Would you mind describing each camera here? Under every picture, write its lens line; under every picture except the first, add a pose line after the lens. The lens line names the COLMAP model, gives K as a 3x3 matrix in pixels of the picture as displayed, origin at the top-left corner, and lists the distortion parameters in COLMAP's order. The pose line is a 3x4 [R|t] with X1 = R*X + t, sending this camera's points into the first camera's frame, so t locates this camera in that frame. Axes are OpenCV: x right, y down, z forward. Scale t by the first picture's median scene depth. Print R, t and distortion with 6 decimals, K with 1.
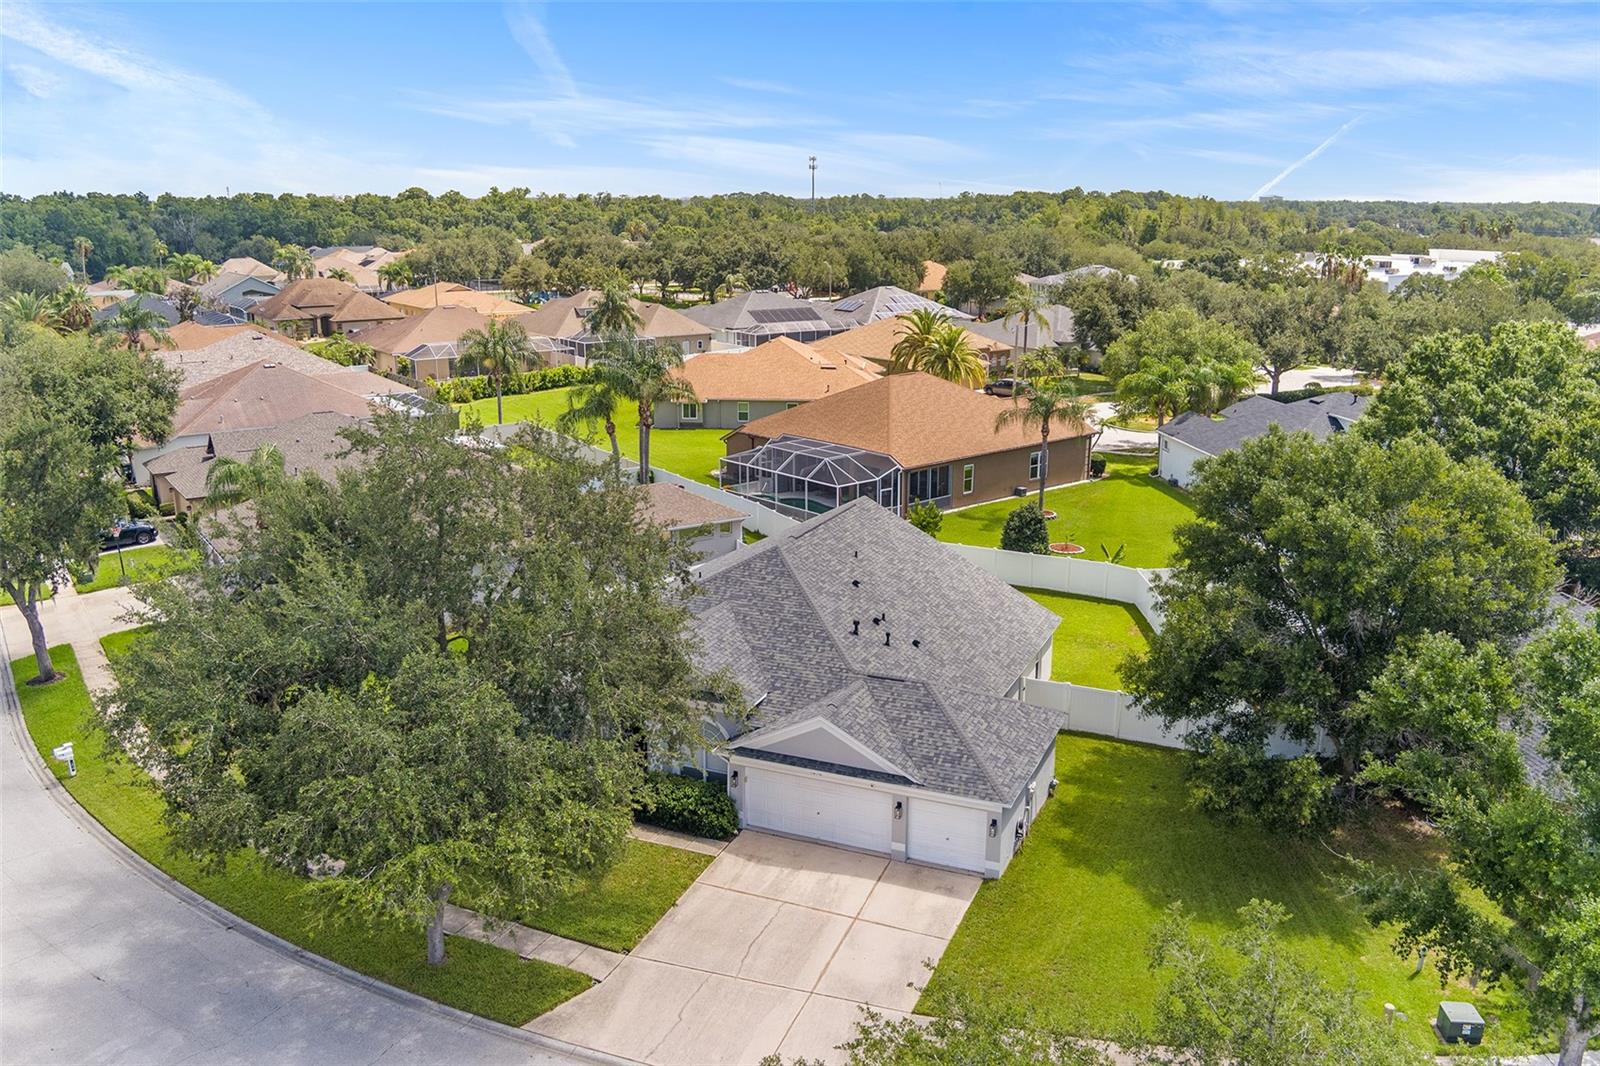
lens RADIAL K [[1332.3, 0, 800.2], [0, 1332.3, 535.8], [0, 0, 1]] dist [-0.064220, 0.014737]
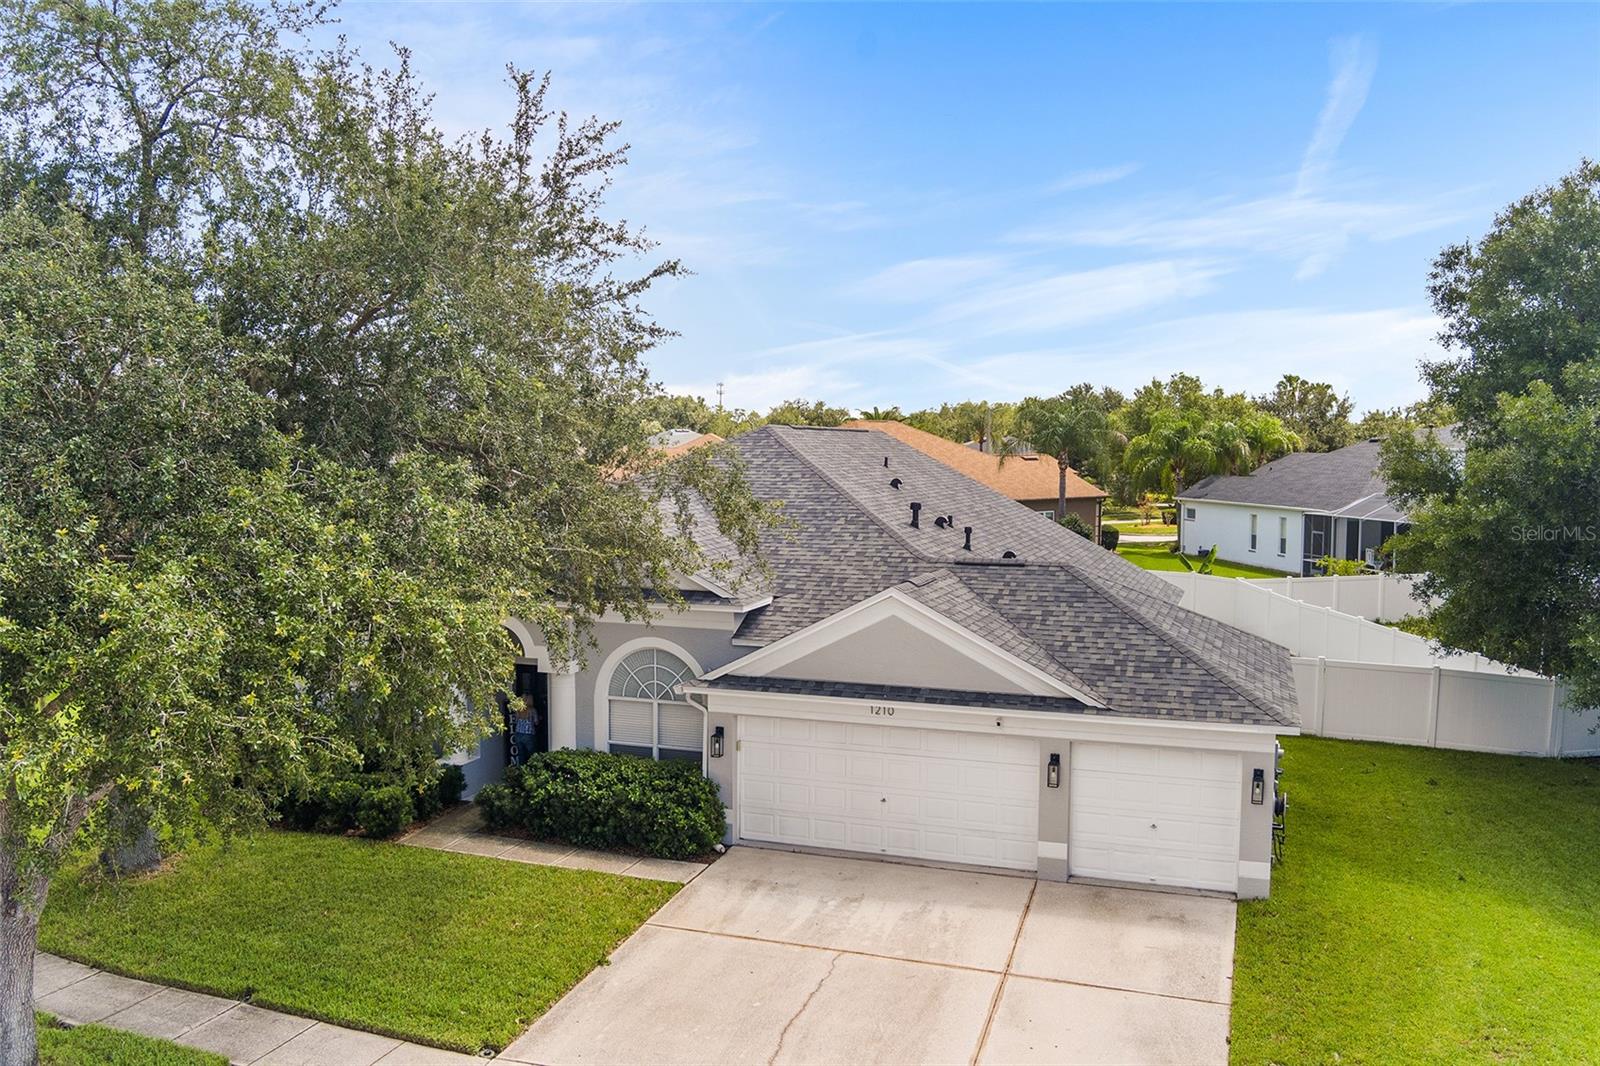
lens RADIAL K [[1332.3, 0, 799.6], [0, 1332.3, 529.7], [0, 0, 1]] dist [-0.064220, 0.014737]
pose [[0.997420, -0.000629, 0.071787, -0.056252], [0.013772, 0.983065, -0.182737, 0.202706], [-0.070456, 0.183254, 0.980538, 0.488028]]
